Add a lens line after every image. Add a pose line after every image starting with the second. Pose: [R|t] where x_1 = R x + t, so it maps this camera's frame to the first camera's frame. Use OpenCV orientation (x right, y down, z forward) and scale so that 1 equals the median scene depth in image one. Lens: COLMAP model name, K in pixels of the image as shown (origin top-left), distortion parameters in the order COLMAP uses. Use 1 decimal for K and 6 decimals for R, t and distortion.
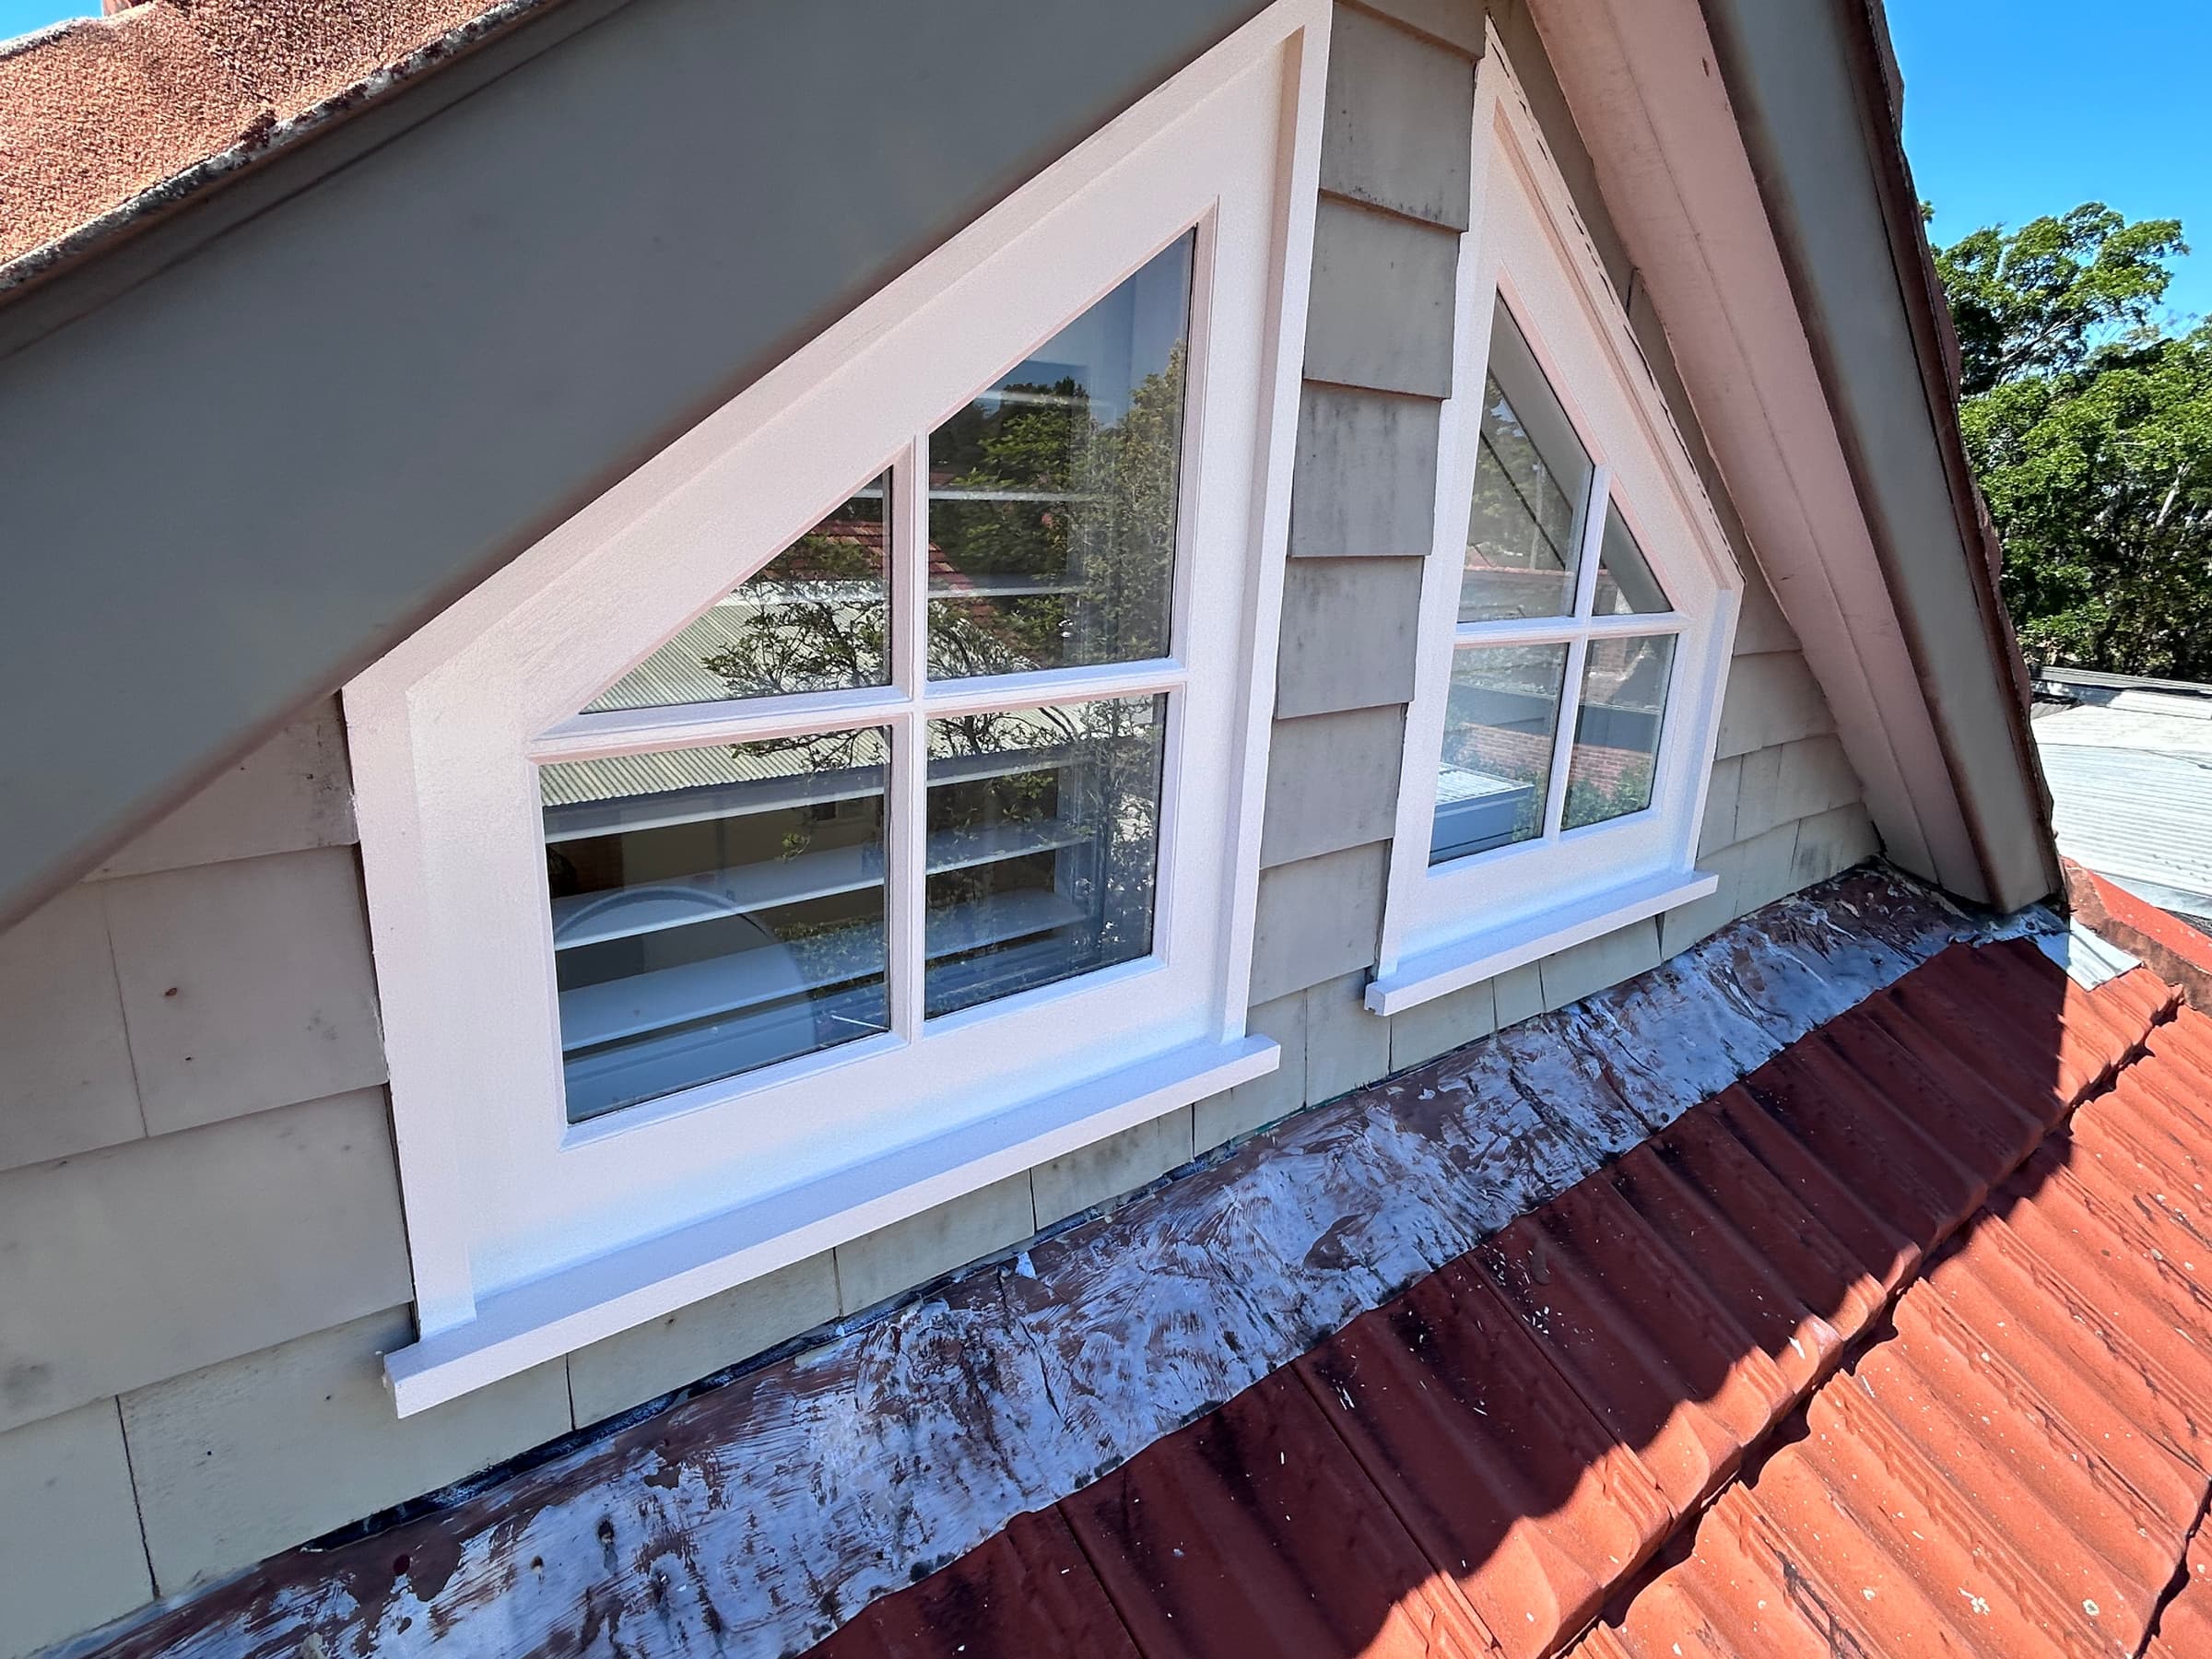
lens RADIAL K [[1300.9, 0, 1106.0], [0, 1300.9, 829.5], [0, 0, 1]] dist [-0.003542, -0.001137]
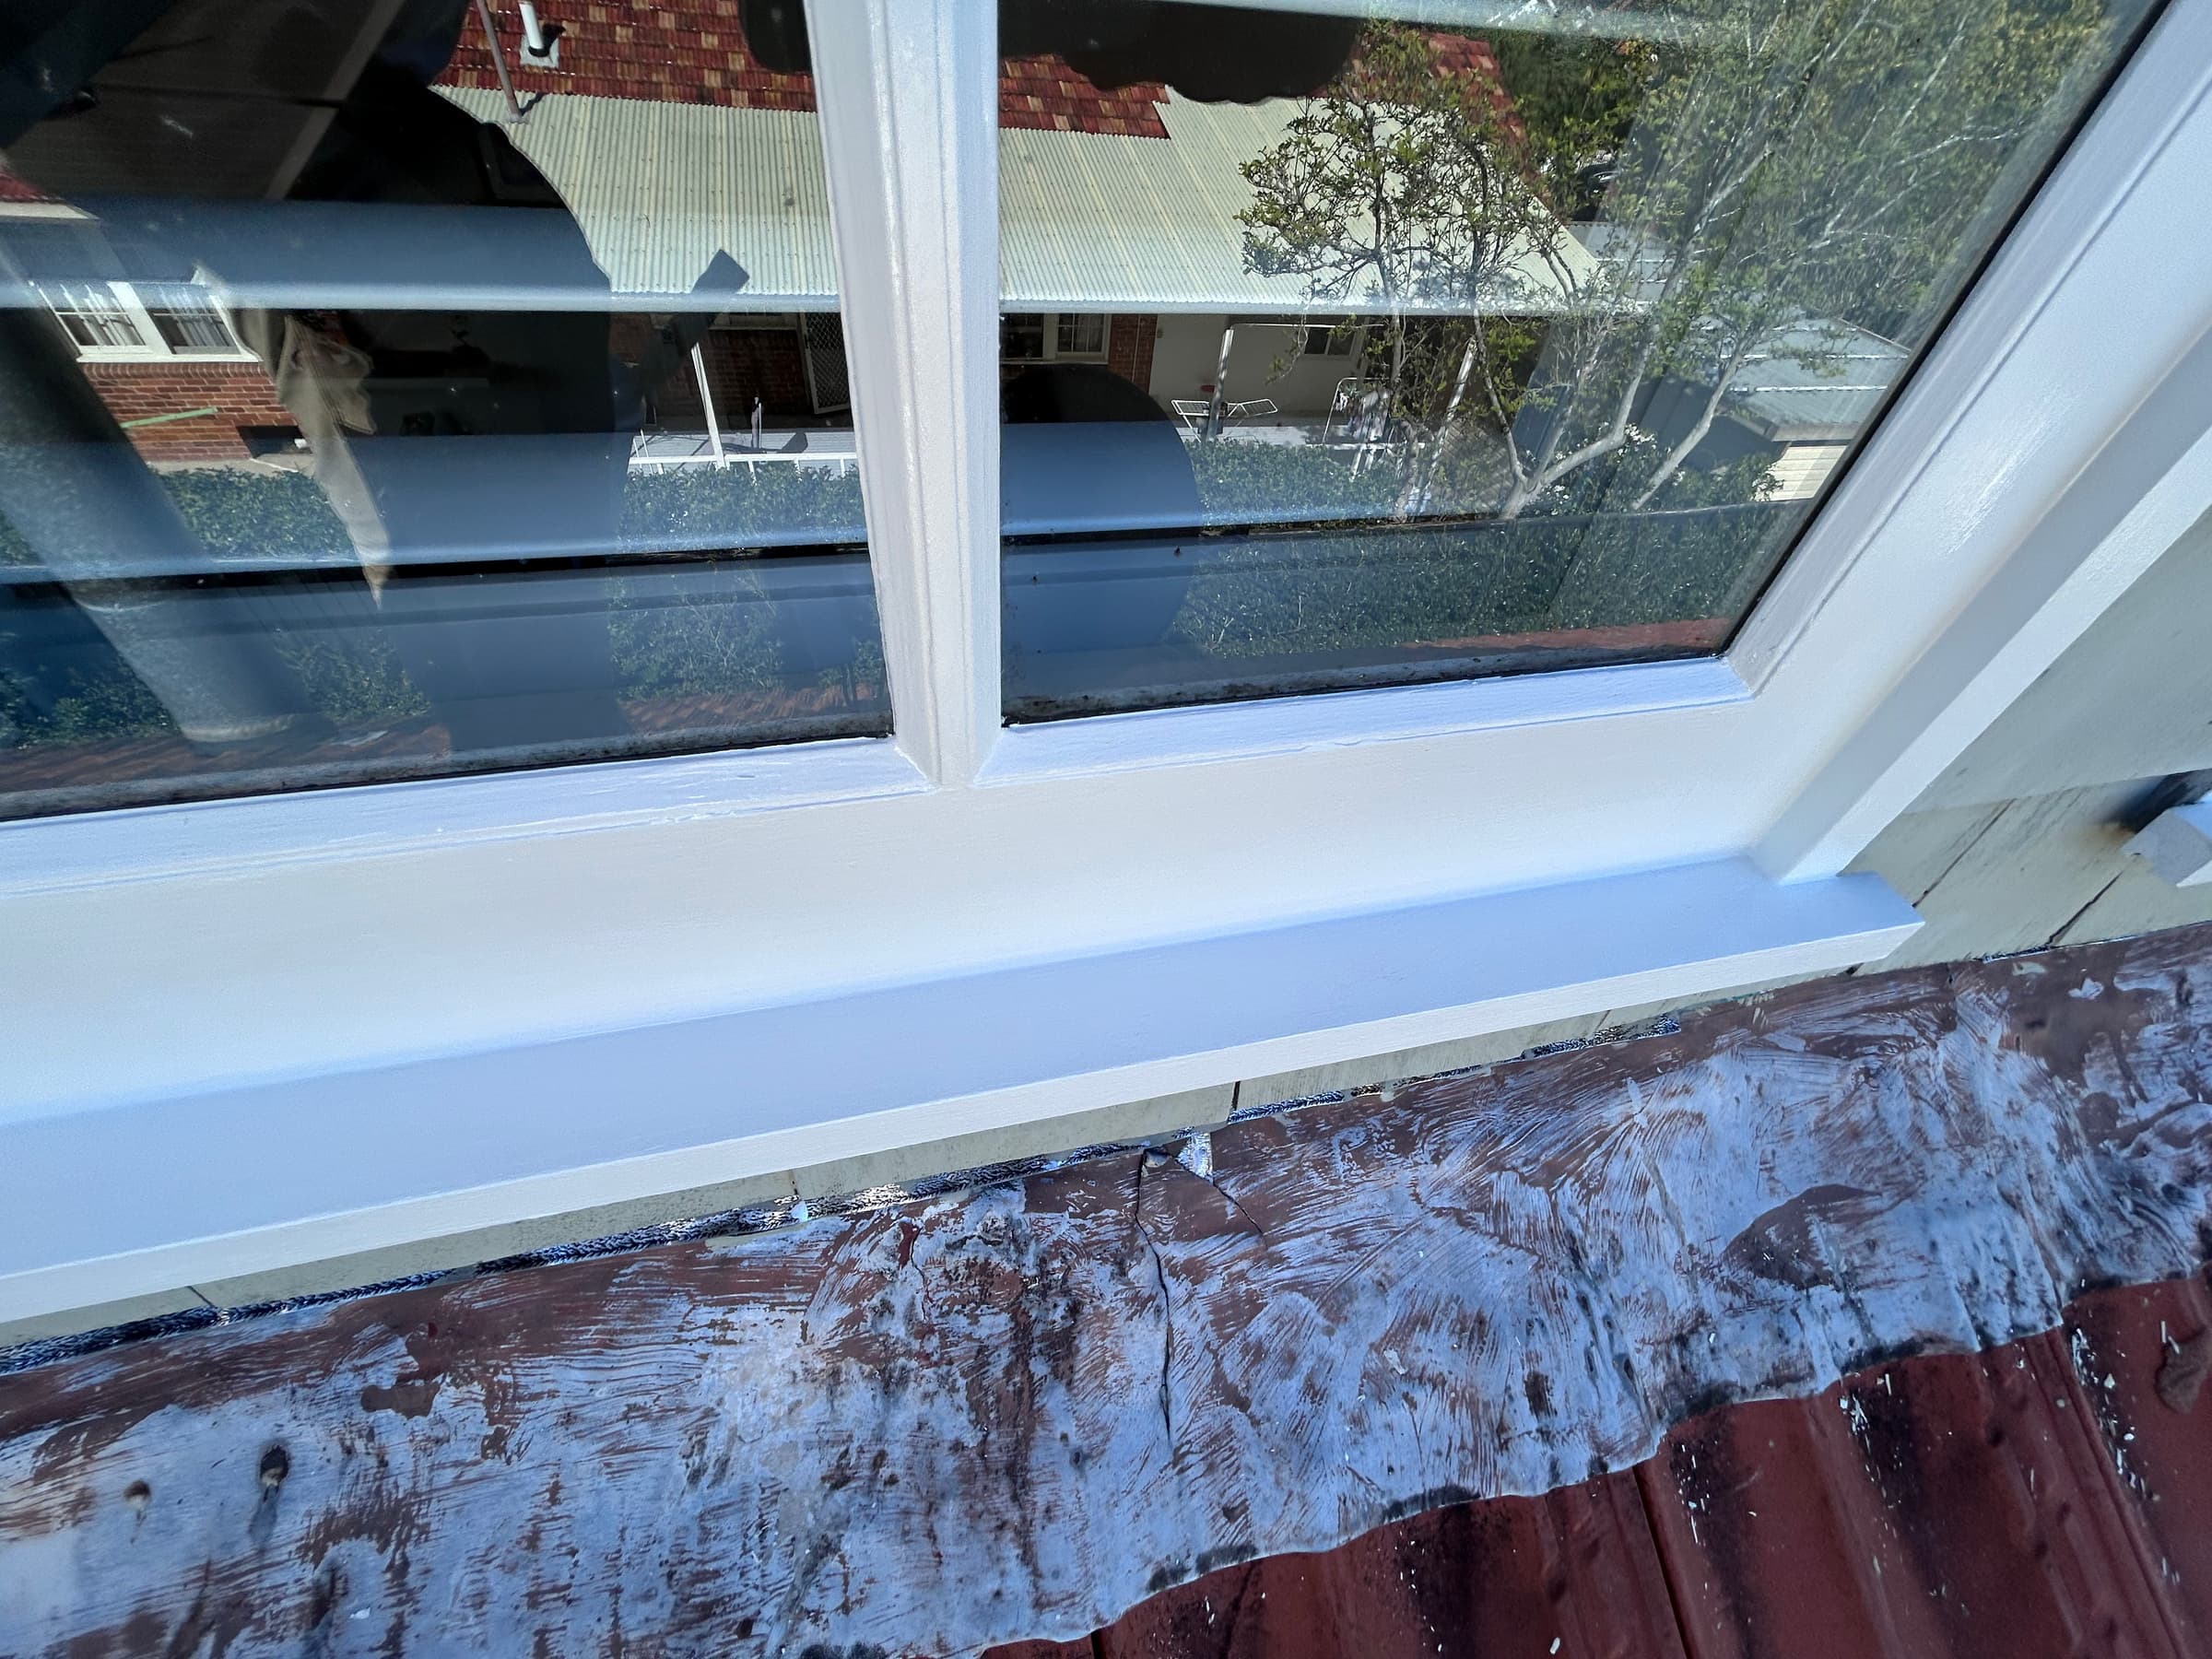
lens RADIAL K [[871.8, 0, 1106.0], [0, 871.8, 829.5], [0, 0, 1]] dist [-0.002415, 0.000183]
pose [[0.891324, 0.333160, -0.307482, -0.030040], [-0.154436, 0.860778, 0.484985, 0.049660], [0.426251, -0.384793, 0.818684, 0.749313]]
